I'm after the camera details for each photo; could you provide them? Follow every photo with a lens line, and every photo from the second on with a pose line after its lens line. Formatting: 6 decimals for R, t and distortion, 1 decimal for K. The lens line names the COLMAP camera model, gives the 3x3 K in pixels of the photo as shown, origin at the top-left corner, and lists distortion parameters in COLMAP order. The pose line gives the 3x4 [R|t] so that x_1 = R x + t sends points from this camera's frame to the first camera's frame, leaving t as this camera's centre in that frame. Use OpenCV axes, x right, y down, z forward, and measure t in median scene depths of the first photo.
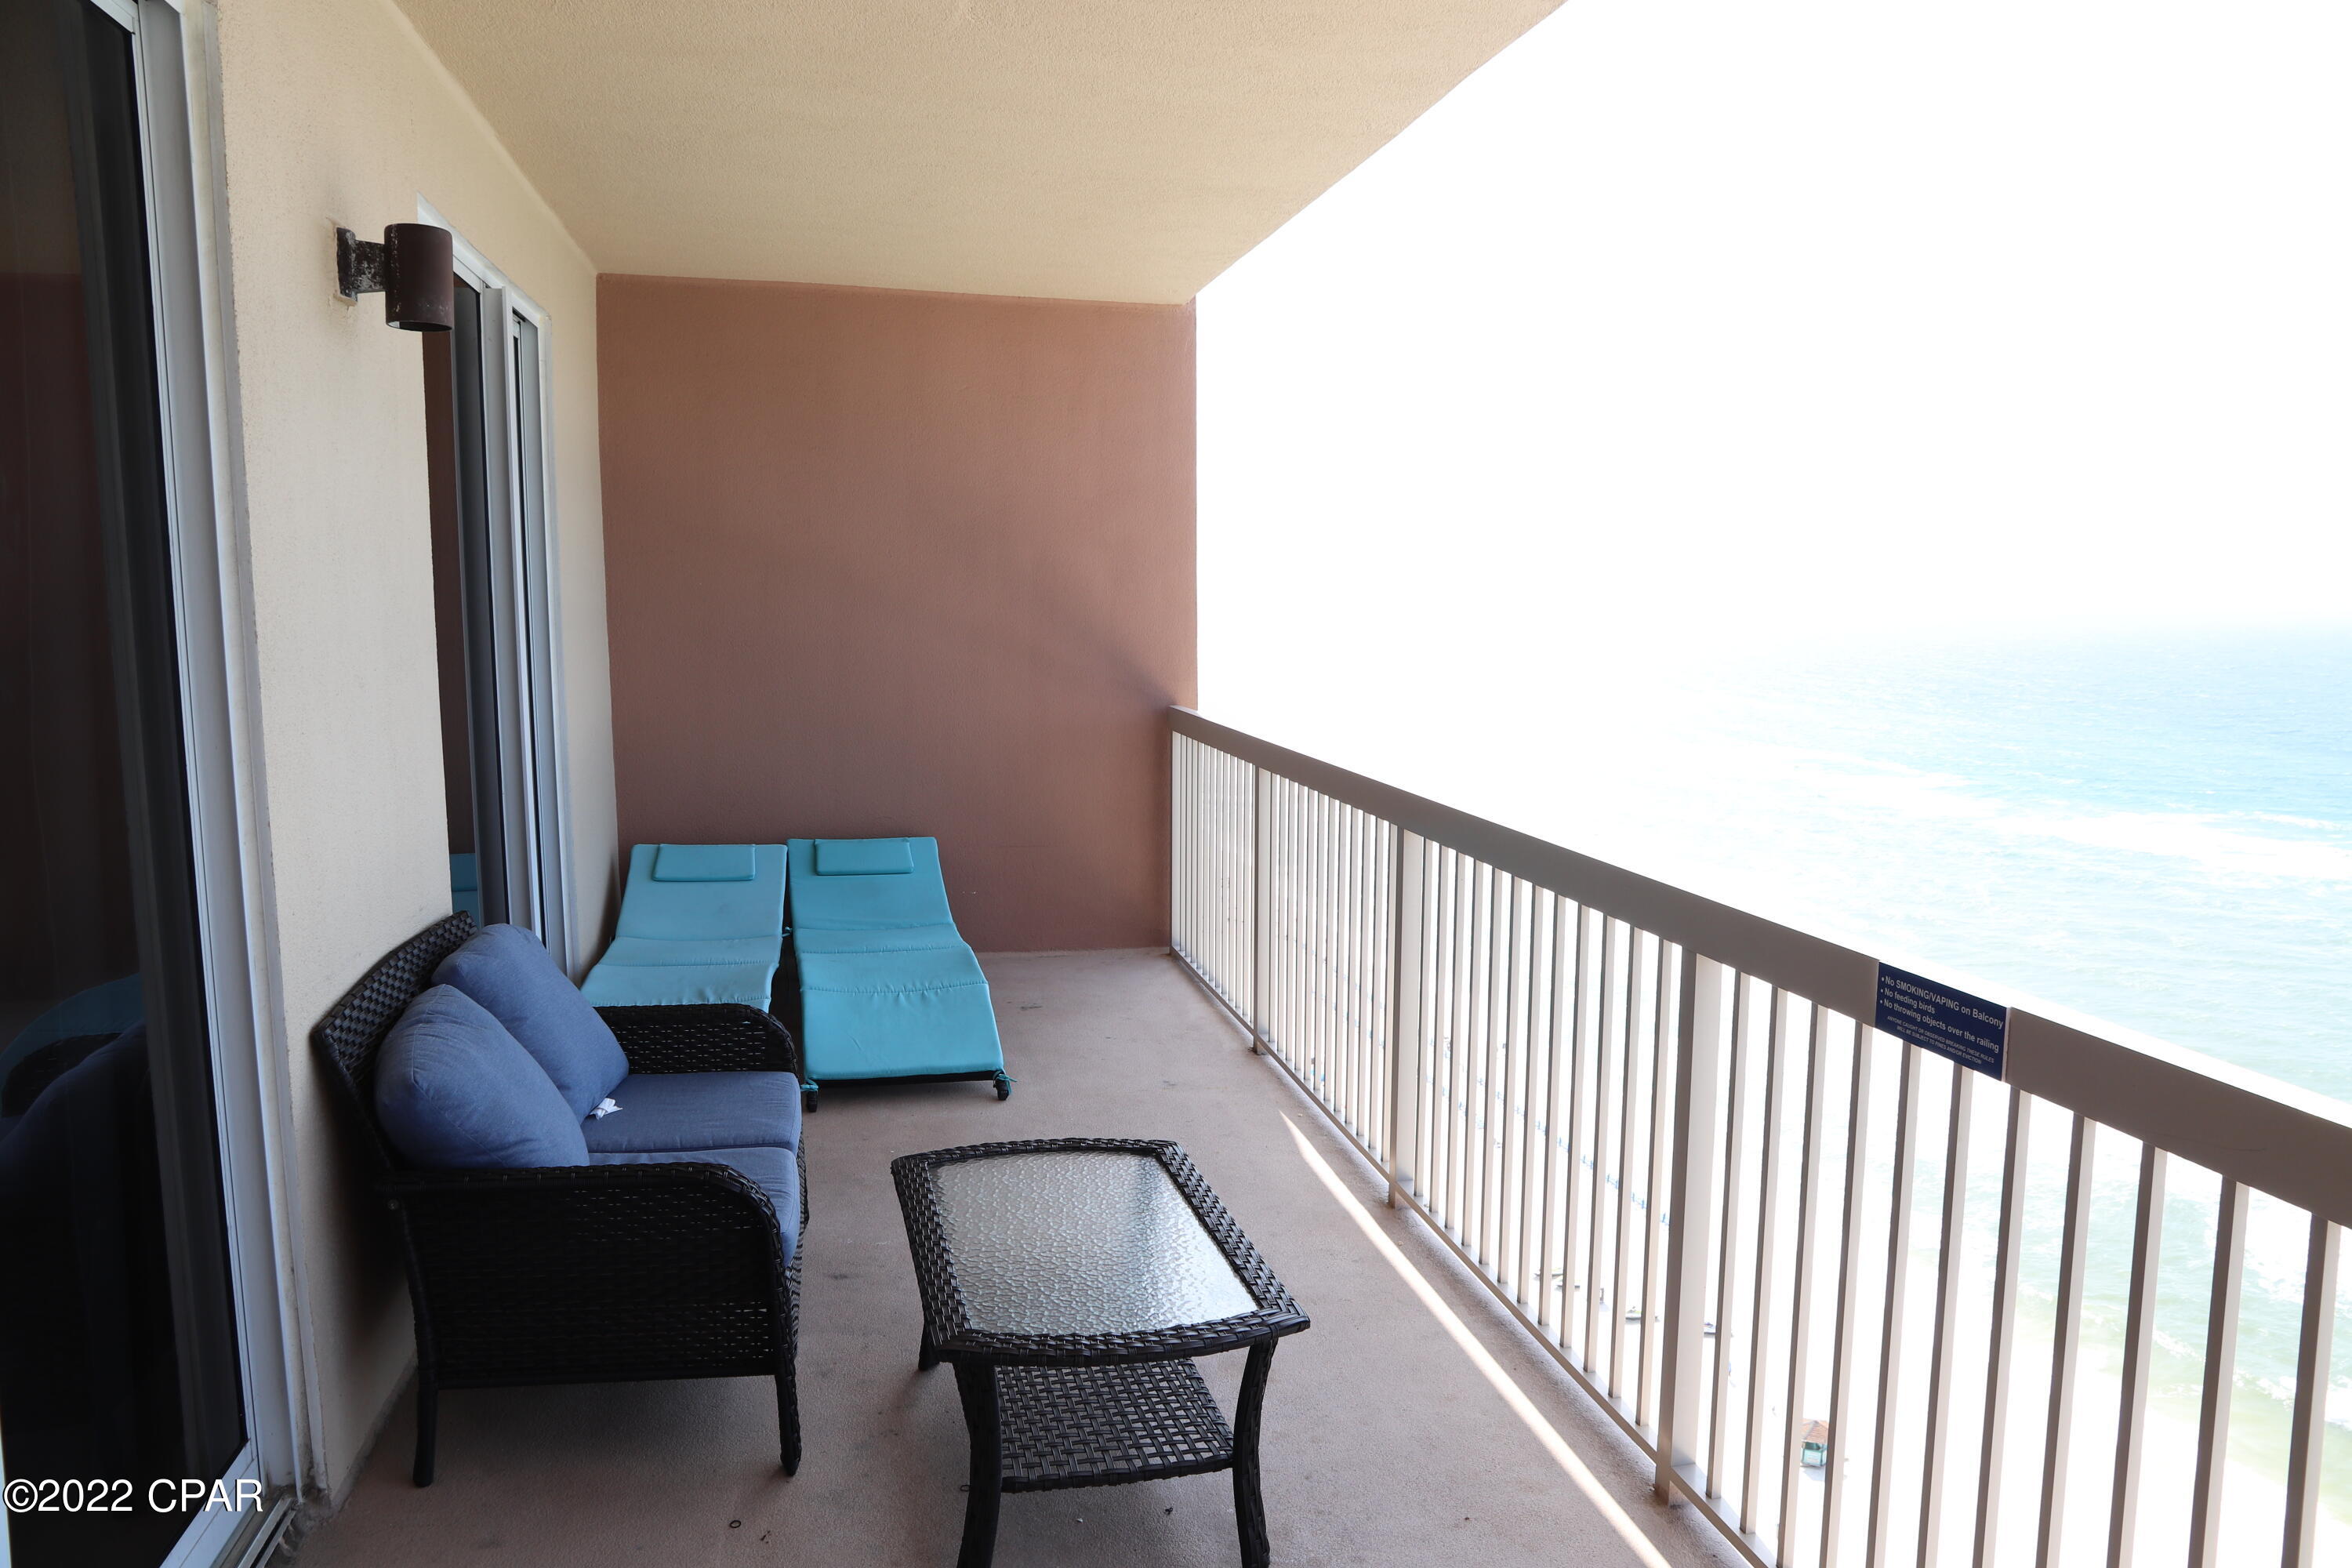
lens RADIAL K [[1613.9, 0, 1202.7], [0, 1613.9, 796.3], [0, 0, 1]] dist [-0.121070, 0.091245]
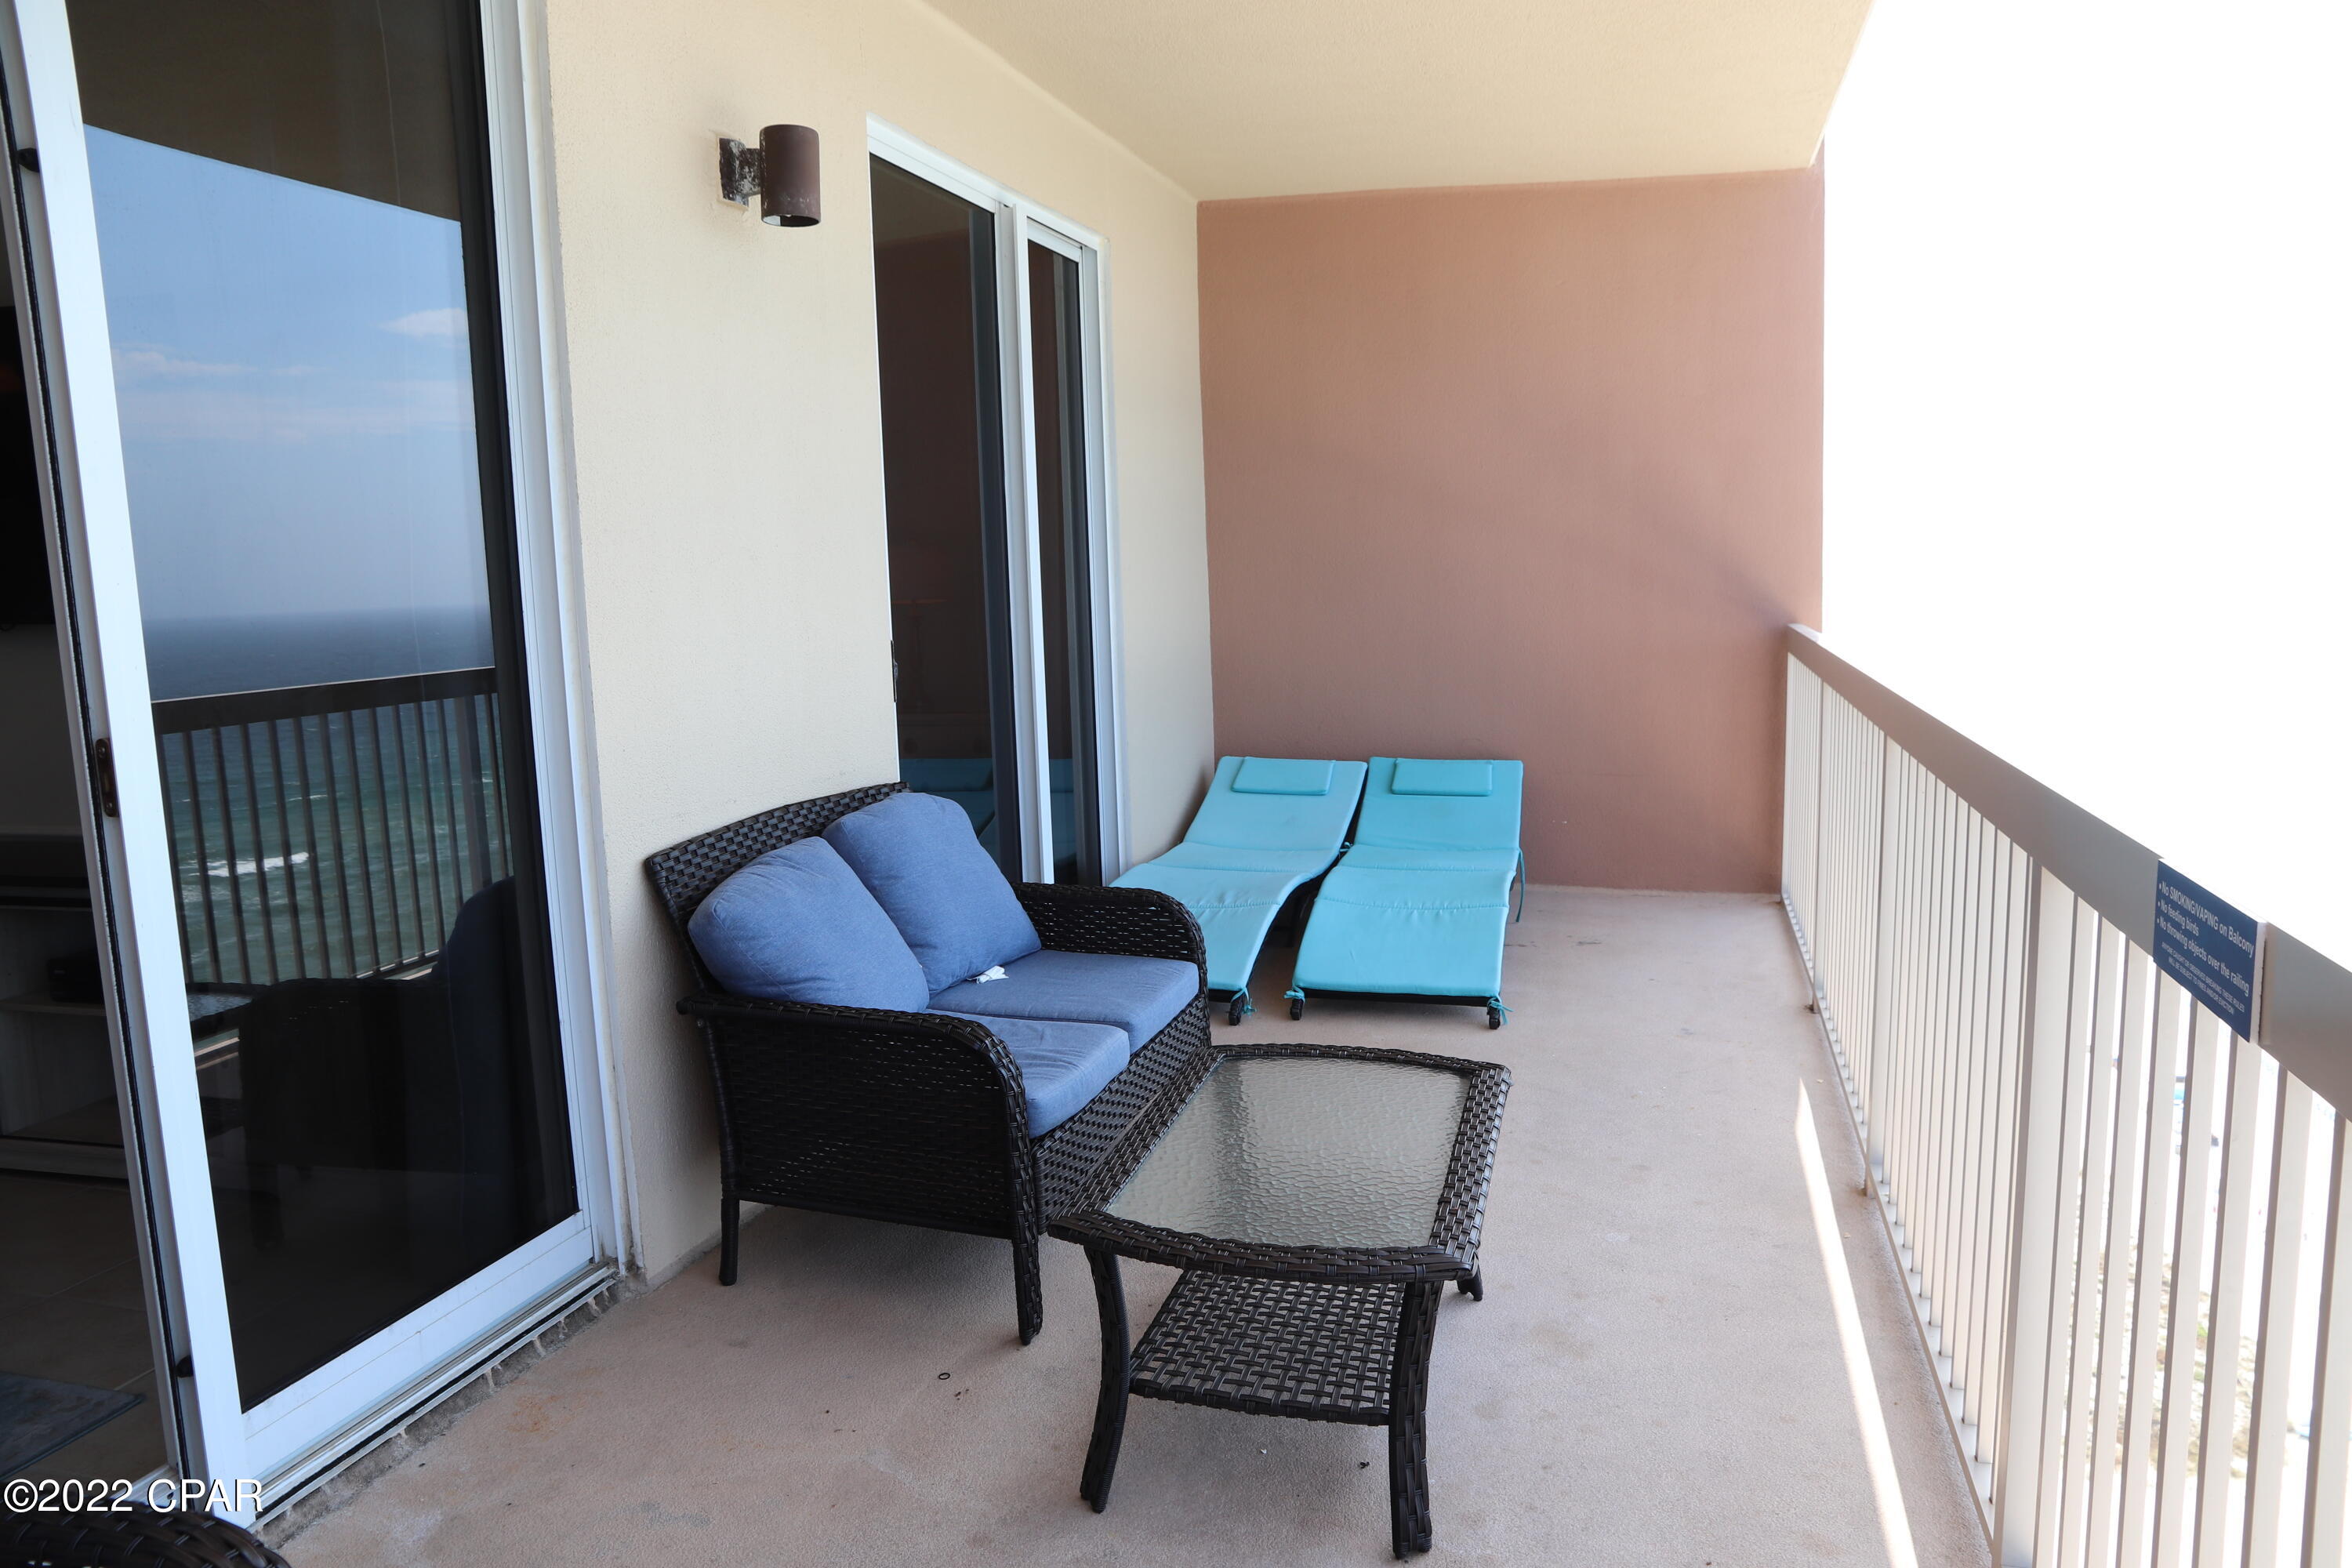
lens RADIAL K [[1613.9, 0, 1202.7], [0, 1613.9, 796.3], [0, 0, 1]] dist [-0.121070, 0.091245]
pose [[0.878719, 0.043170, -0.475382, 0.221968], [-0.031780, 0.998983, 0.031976, 0.040194], [0.476279, -0.012990, 0.879198, 0.137087]]
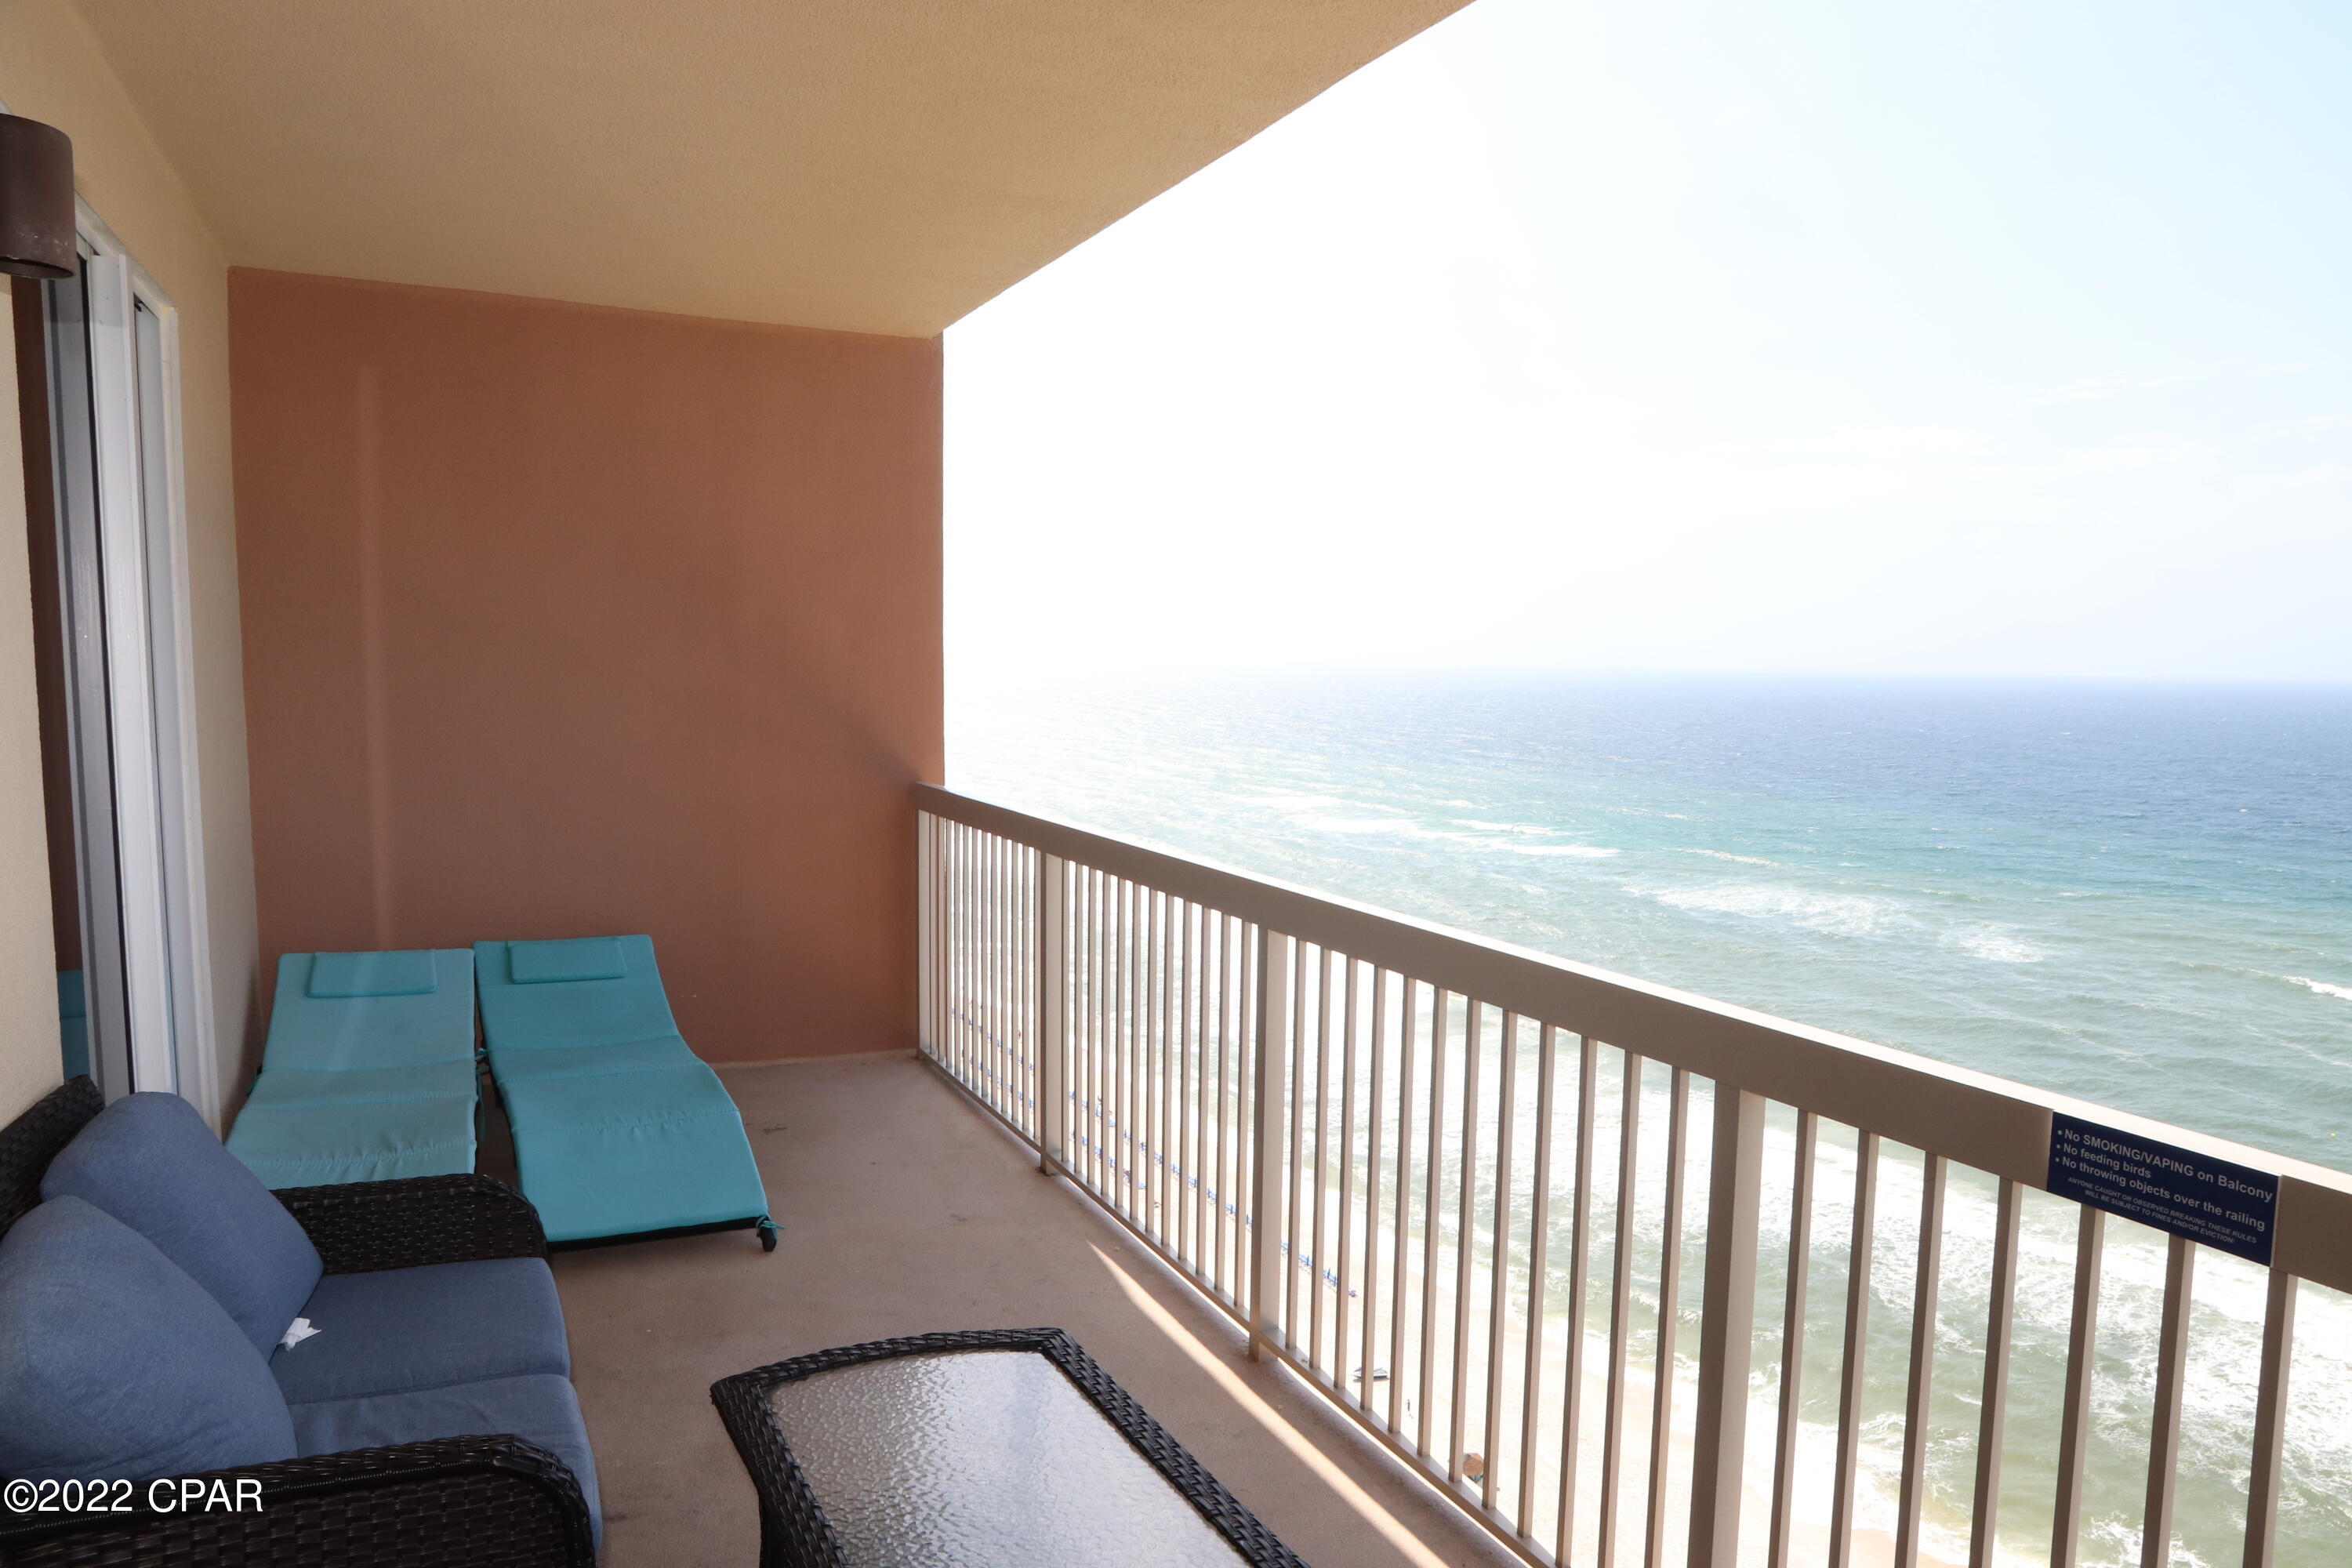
lens RADIAL K [[1619.3, 0, 1201.3], [0, 1619.3, 818.8], [0, 0, 1]] dist [-0.115875, 0.092193]
pose [[0.977432, -0.011875, 0.210915, -0.103783], [0.017327, 0.999561, -0.024018, -0.021034], [-0.210537, 0.027130, 0.977209, 0.163139]]
